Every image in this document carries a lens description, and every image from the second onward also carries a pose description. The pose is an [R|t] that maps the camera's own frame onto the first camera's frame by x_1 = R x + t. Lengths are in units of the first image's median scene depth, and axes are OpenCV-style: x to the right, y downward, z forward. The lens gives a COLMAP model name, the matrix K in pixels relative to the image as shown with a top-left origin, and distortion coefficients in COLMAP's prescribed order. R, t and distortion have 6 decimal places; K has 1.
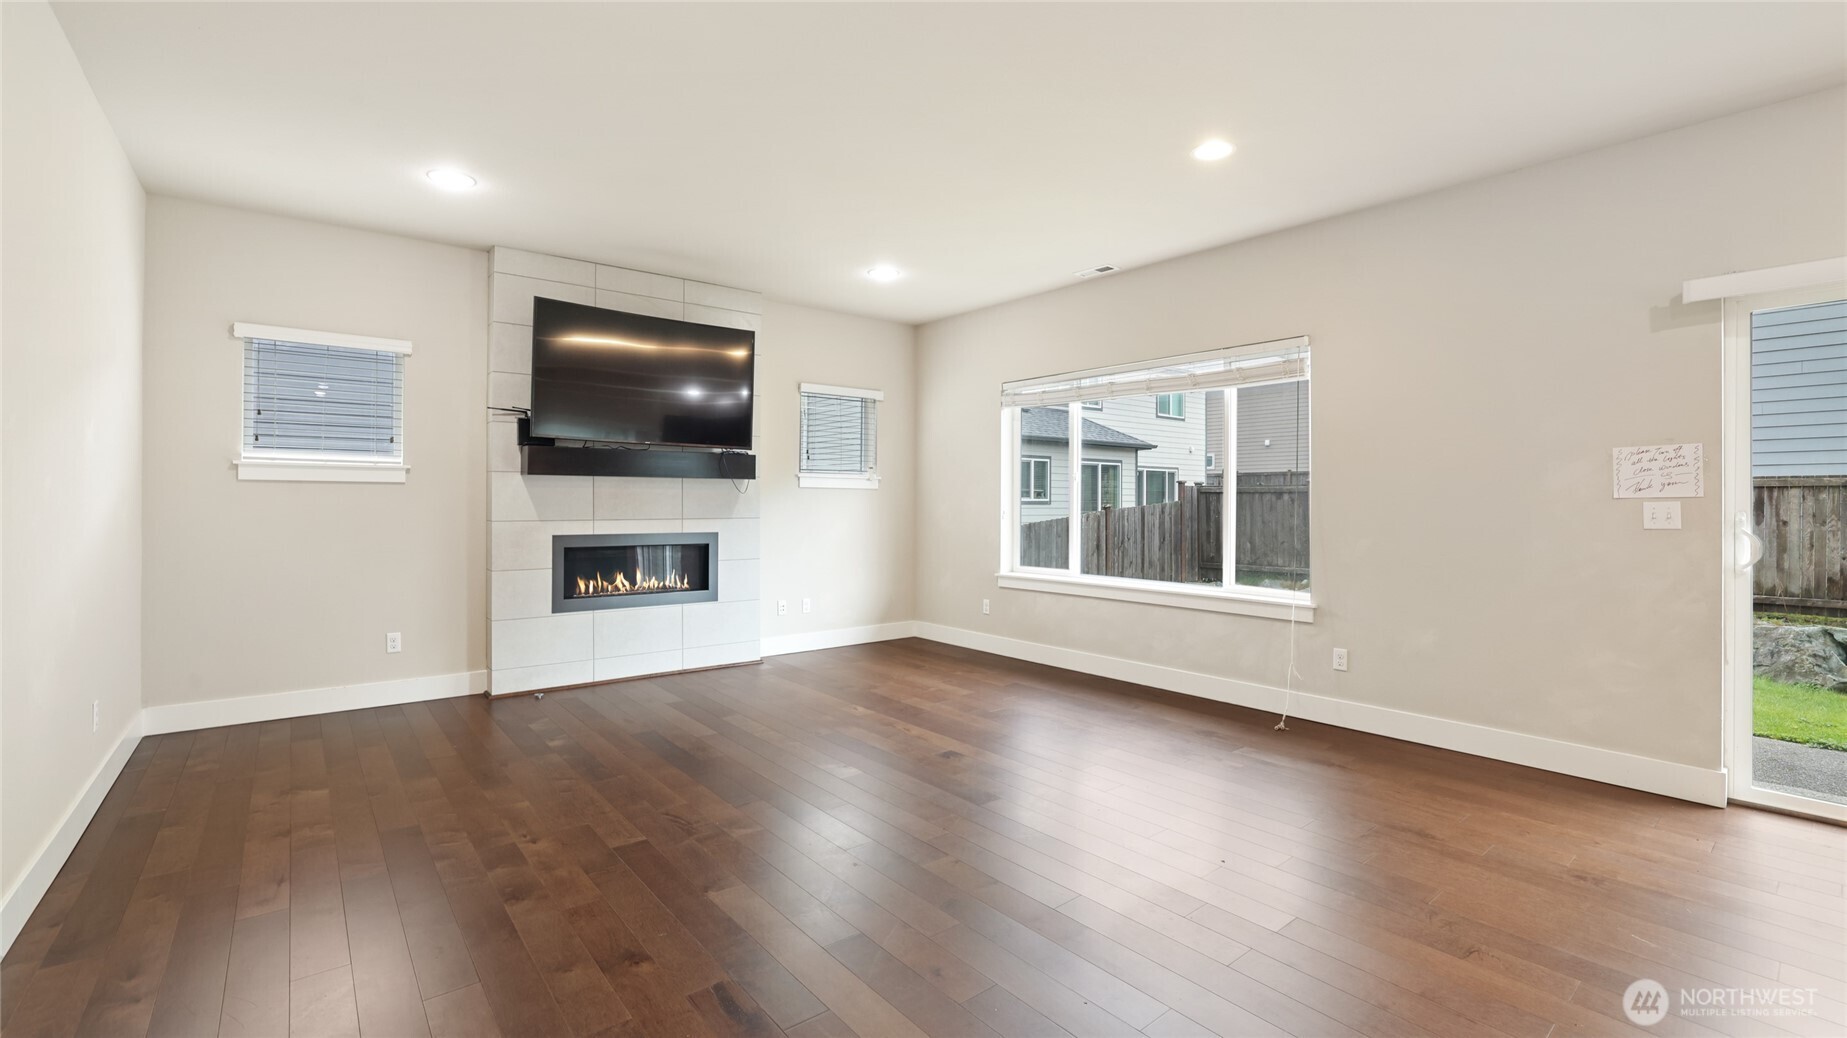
lens RADIAL K [[795.0, 0, 916.8], [0, 795.0, 499.4], [0, 0, 1]] dist [-0.057347, 0.028172]
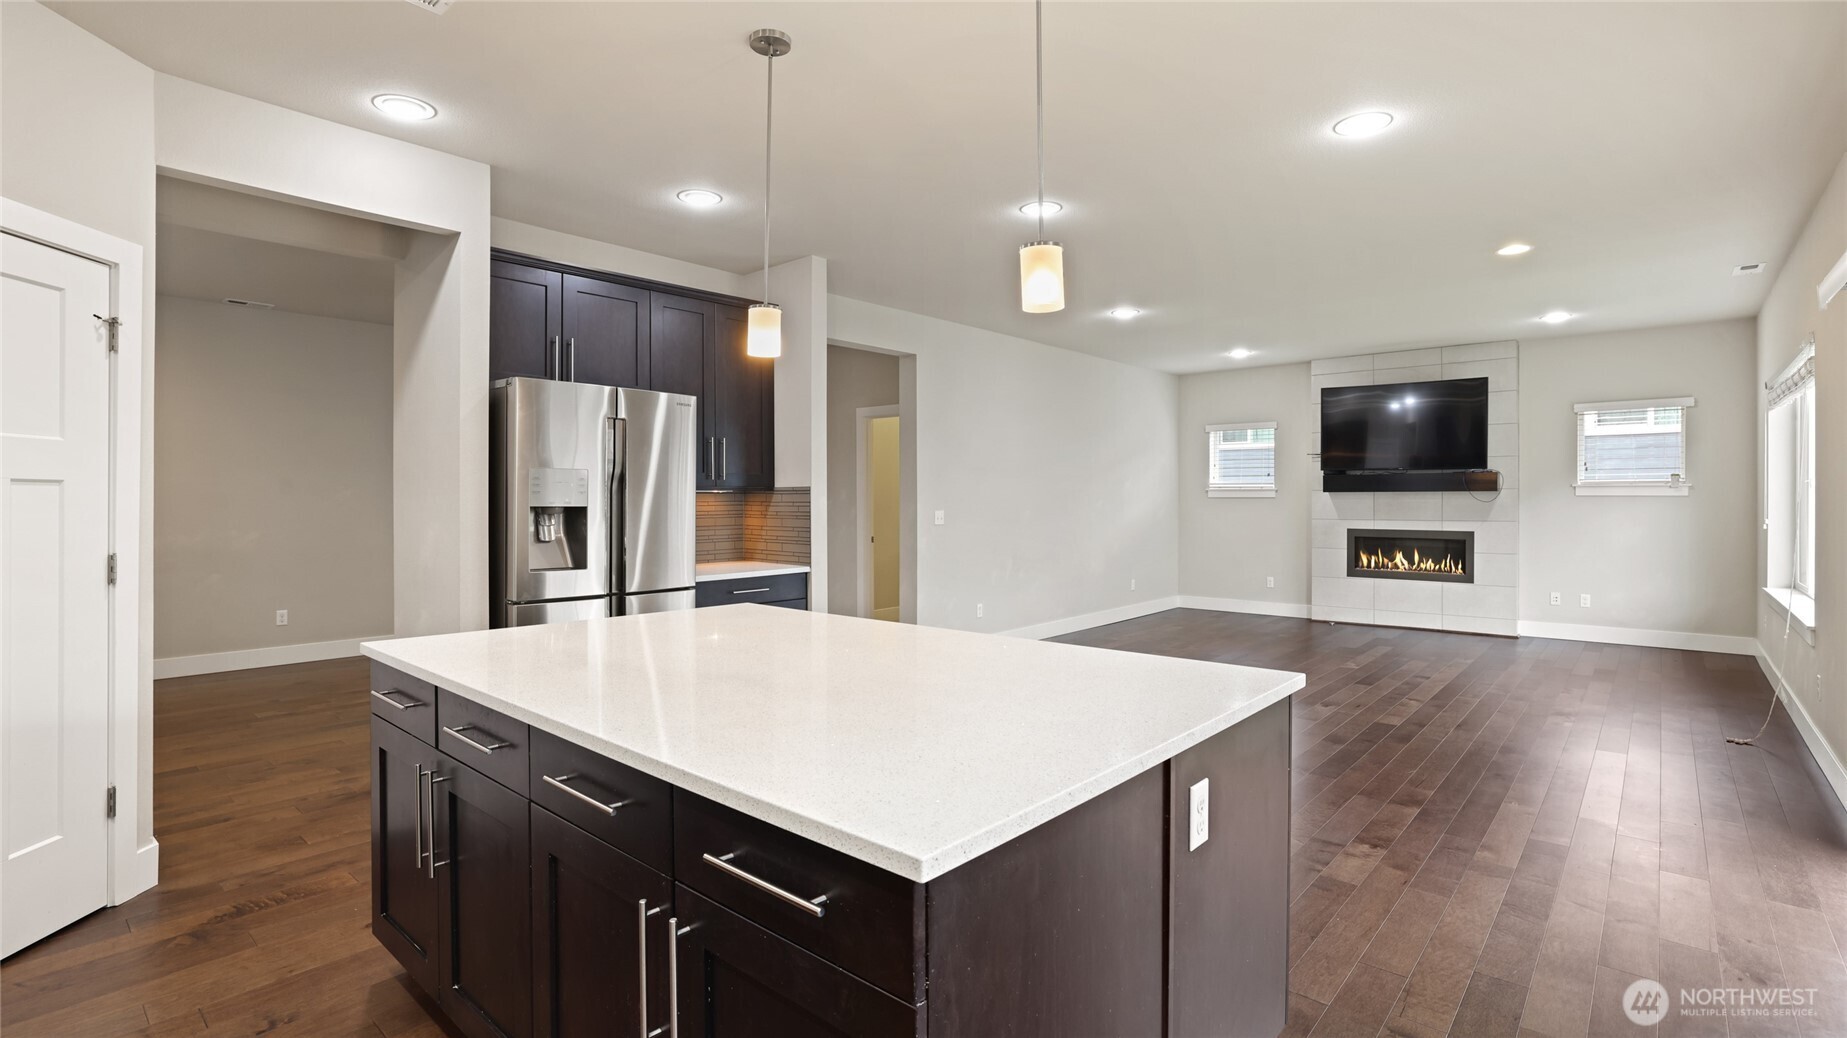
lens RADIAL K [[851.5, 0, 920.7], [0, 851.5, 502.4], [0, 0, 1]] dist [-0.047870, 0.023370]
pose [[0.162616, 0.001719, -0.986688, 1.063051], [0.006106, 0.999978, 0.002749, -0.017967], [0.986671, -0.006472, 0.162602, -0.148245]]
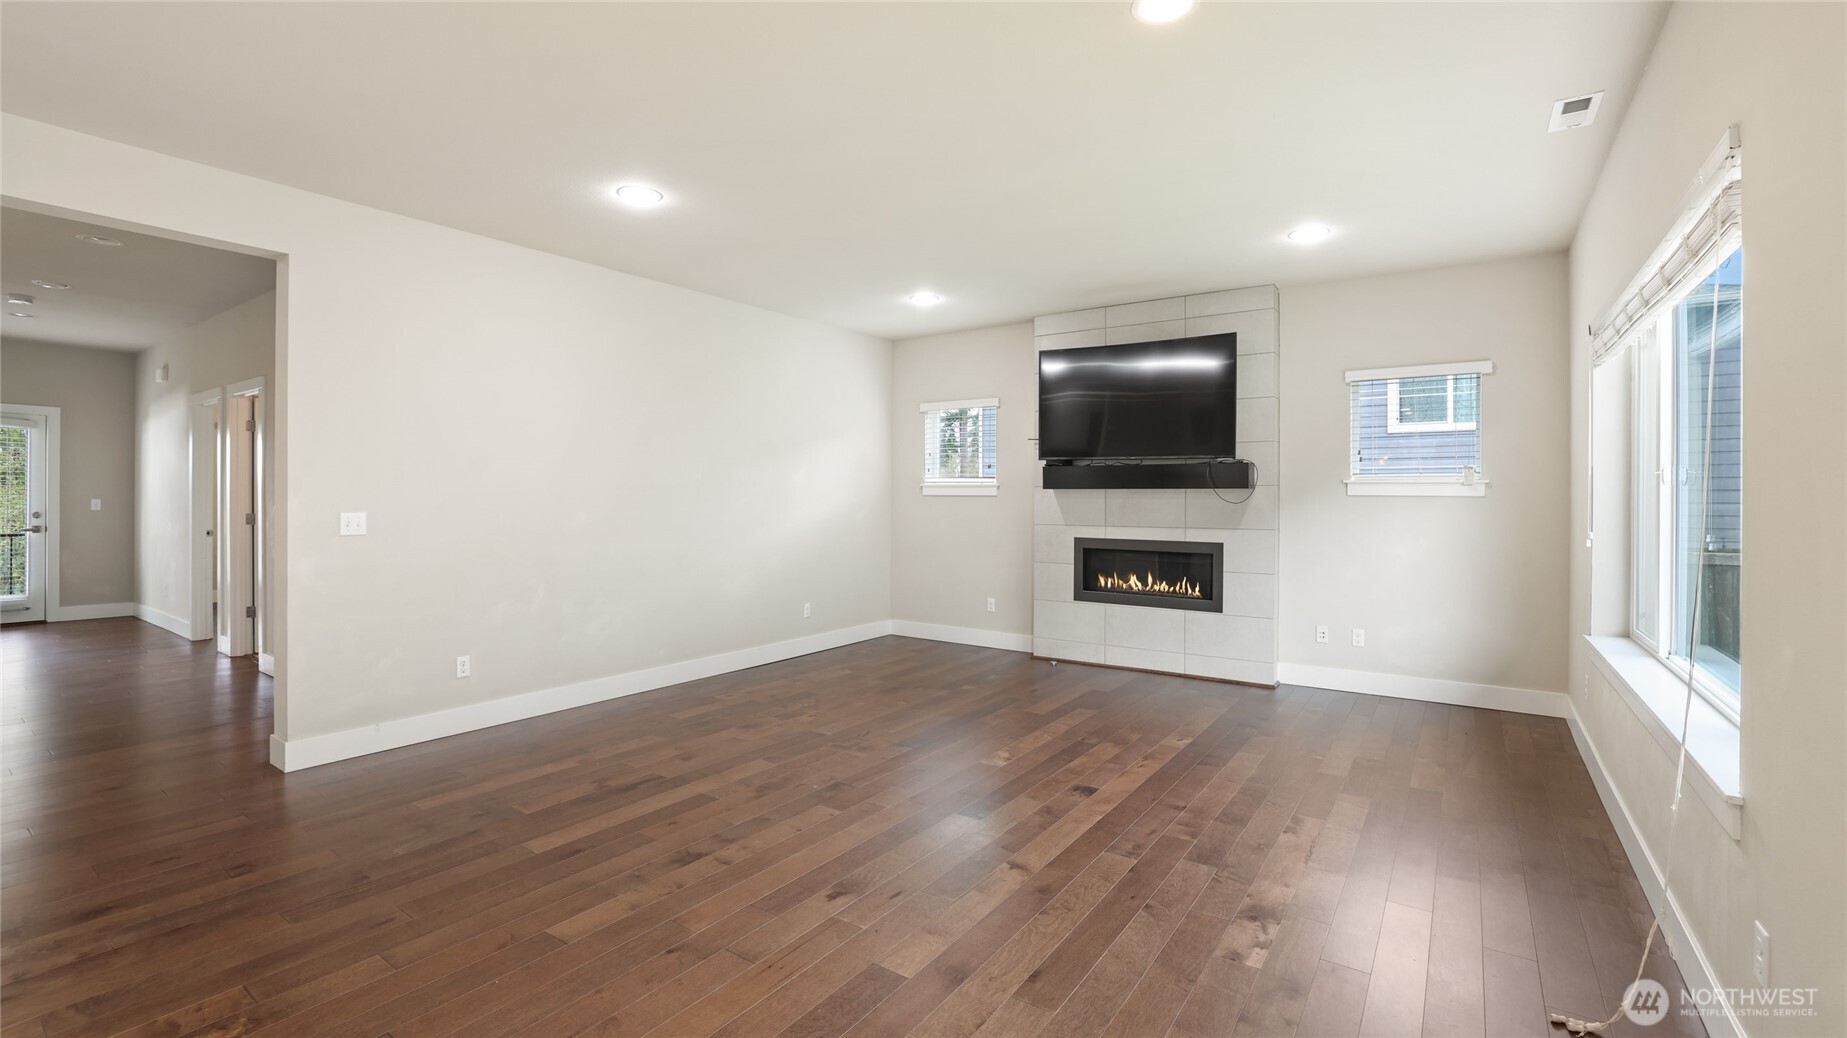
lens RADIAL K [[795.0, 0, 916.8], [0, 795.0, 499.4], [0, 0, 1]] dist [-0.057347, 0.028172]
pose [[0.273050, 0.000875, -0.961999, 0.636378], [-0.000196, 1.000000, 0.000854, -0.014134], [0.962000, -0.000045, 0.273050, 0.401762]]
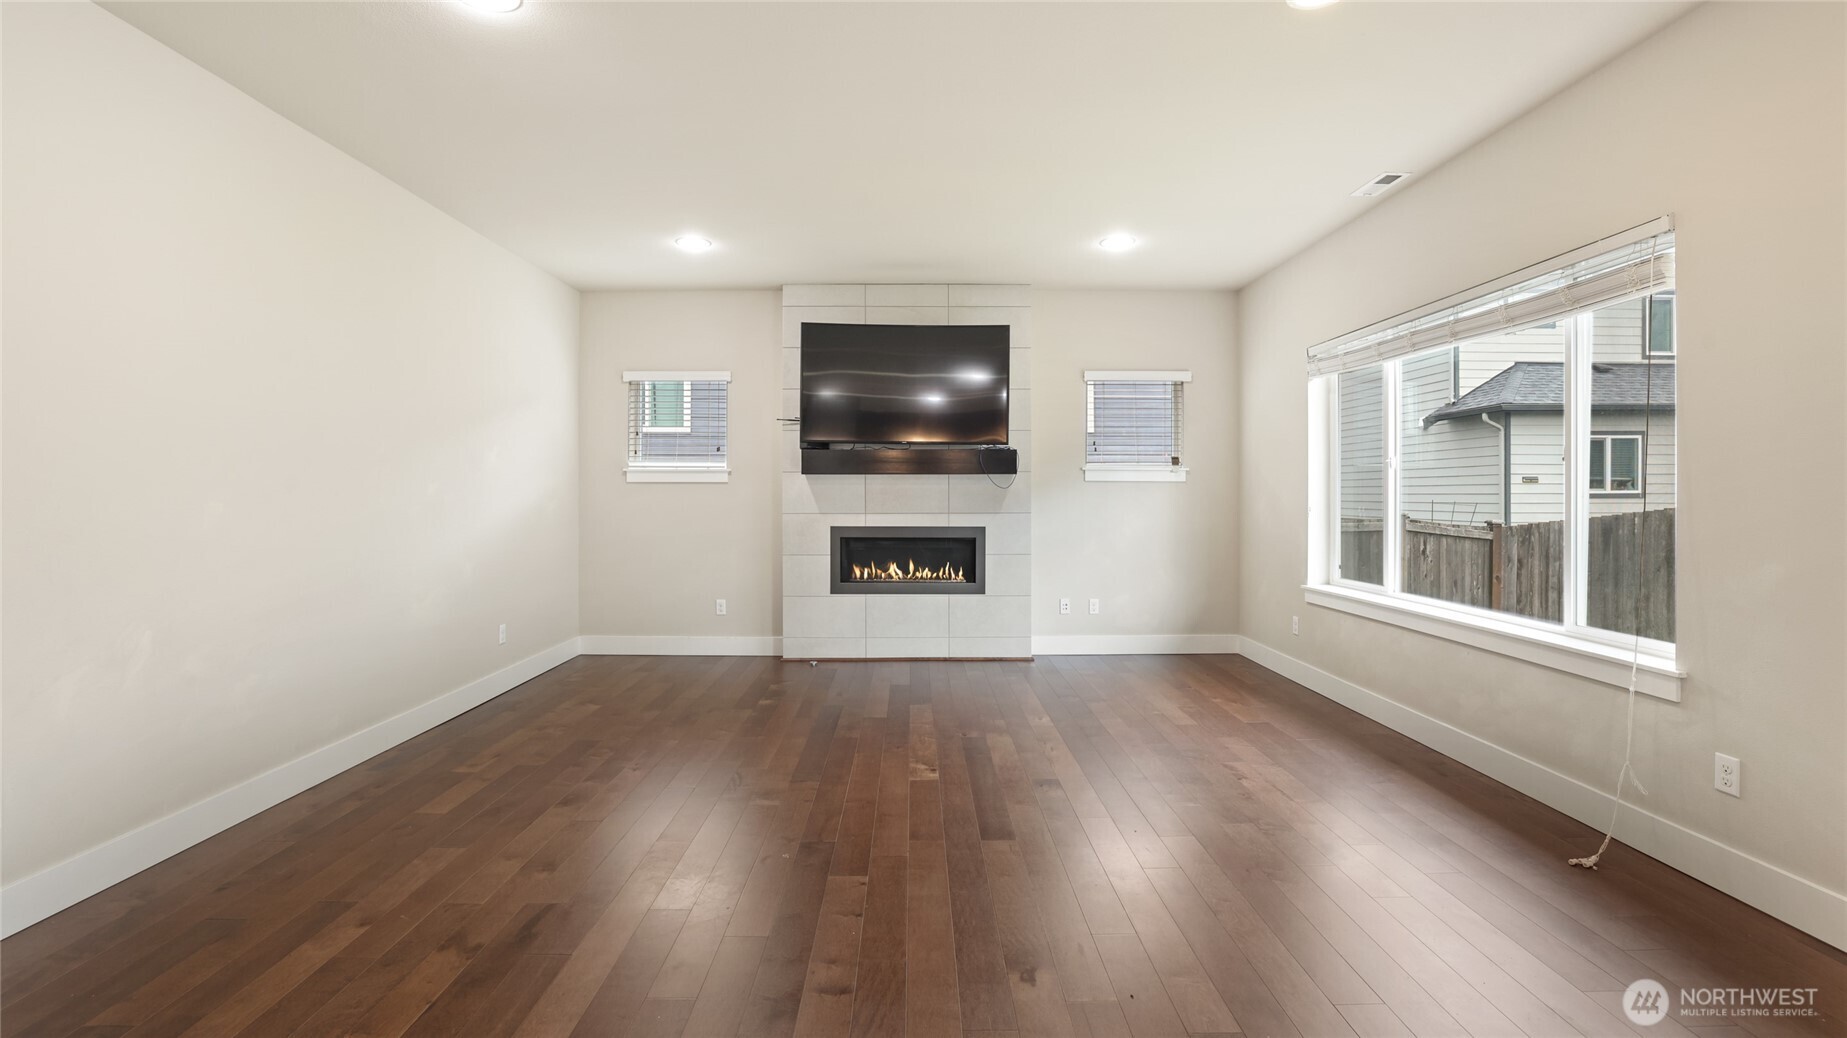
lens RADIAL K [[795.0, 0, 916.8], [0, 795.0, 499.4], [0, 0, 1]] dist [-0.057347, 0.028172]
pose [[0.782252, 0.000143, -0.622962, 0.345528], [0.005051, 0.999966, 0.006573, -0.001069], [0.622941, -0.008288, 0.782225, 0.158382]]
